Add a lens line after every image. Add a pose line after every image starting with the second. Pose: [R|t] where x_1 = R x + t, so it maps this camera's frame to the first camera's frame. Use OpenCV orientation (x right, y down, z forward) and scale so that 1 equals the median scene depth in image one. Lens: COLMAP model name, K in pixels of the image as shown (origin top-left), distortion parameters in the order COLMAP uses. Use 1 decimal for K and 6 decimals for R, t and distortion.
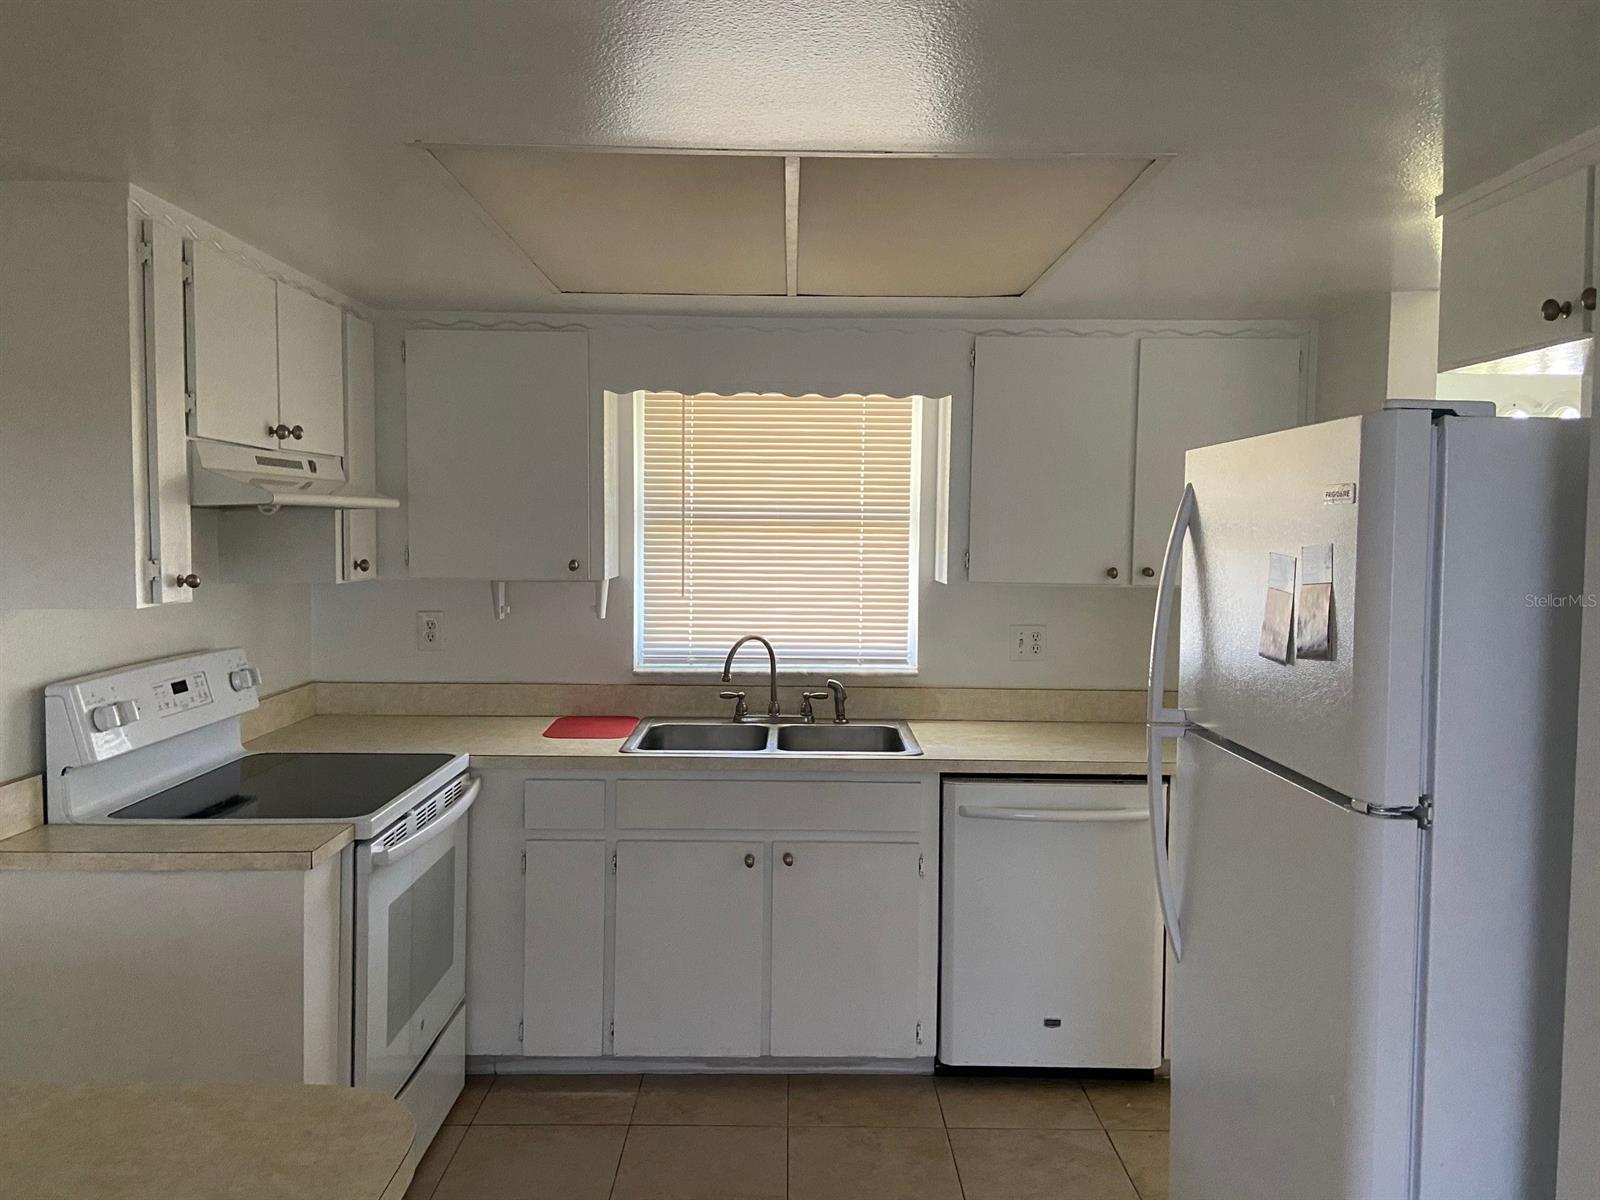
lens RADIAL K [[1202.7, 0, 789.9], [0, 1202.7, 586.3], [0, 0, 1]] dist [0.139820, -0.192756]
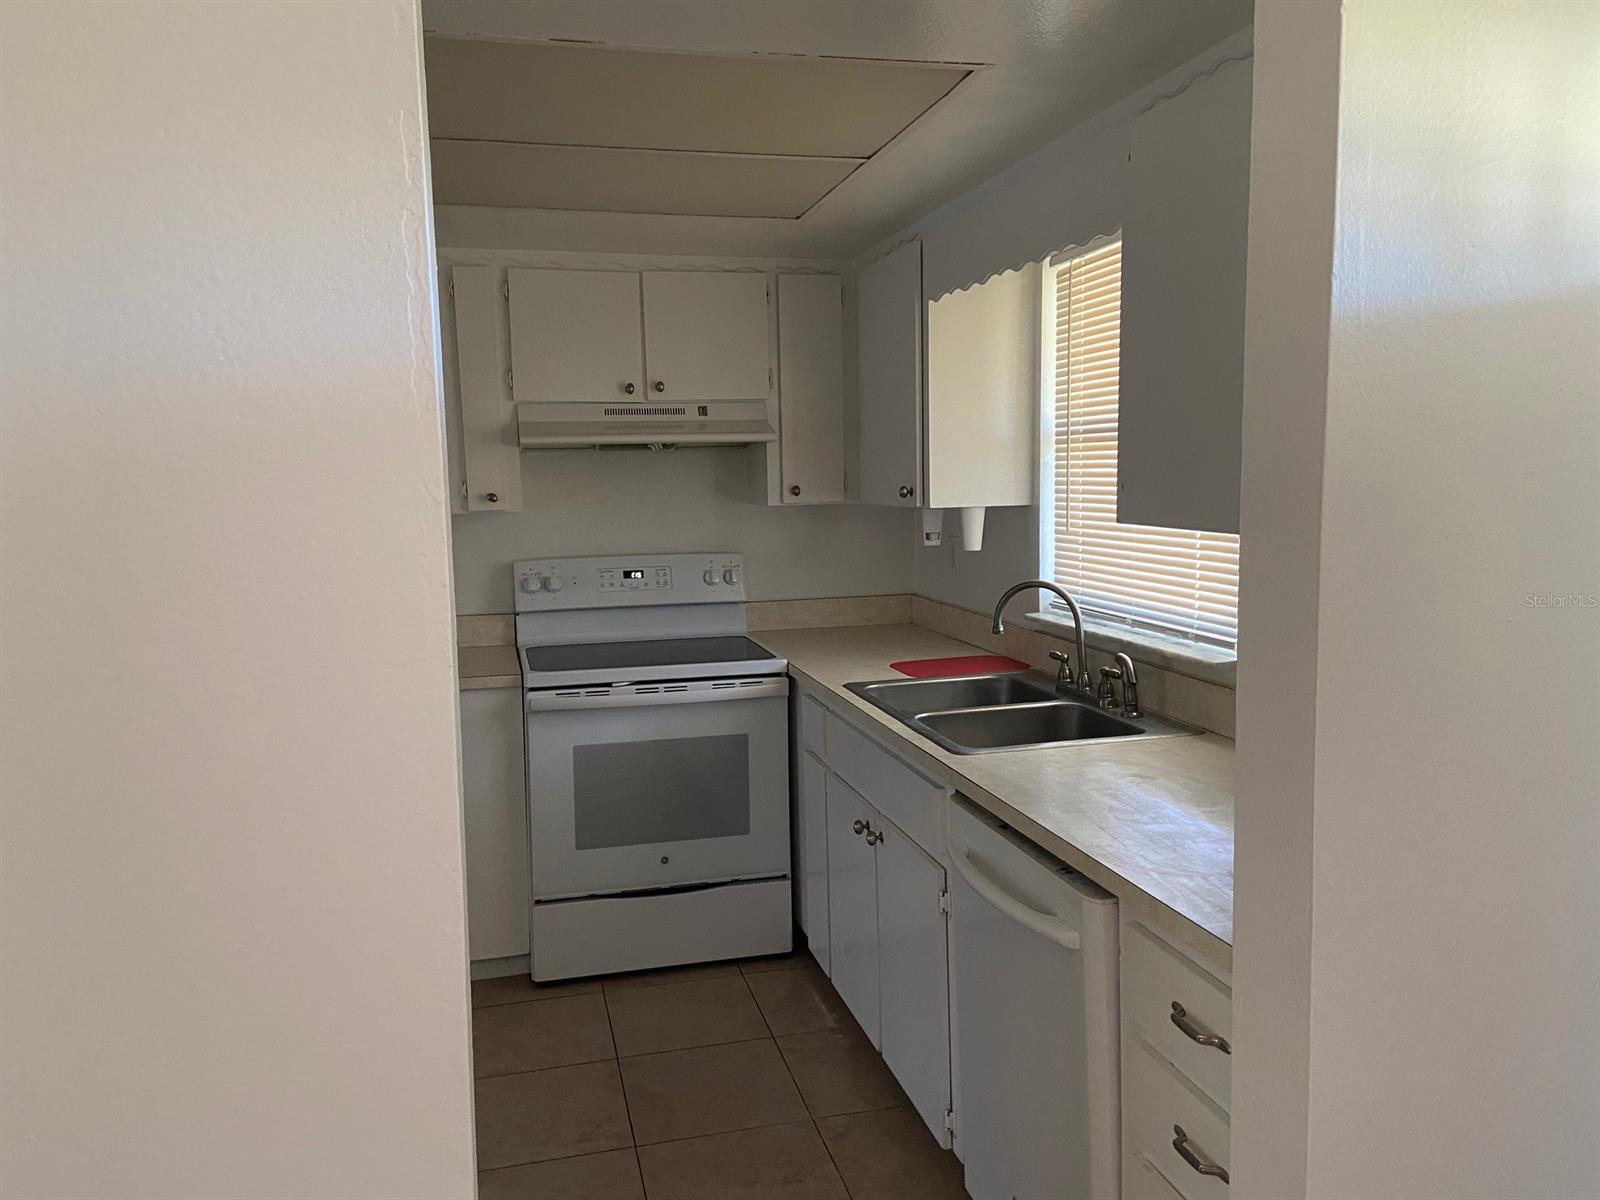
lens RADIAL K [[1202.7, 0, 789.9], [0, 1202.7, 586.3], [0, 0, 1]] dist [0.139820, -0.192756]
pose [[0.238289, 0.080355, -0.967864, 0.779546], [-0.028134, 0.996724, 0.075825, -0.013488], [0.970787, 0.009162, 0.239769, 0.722951]]
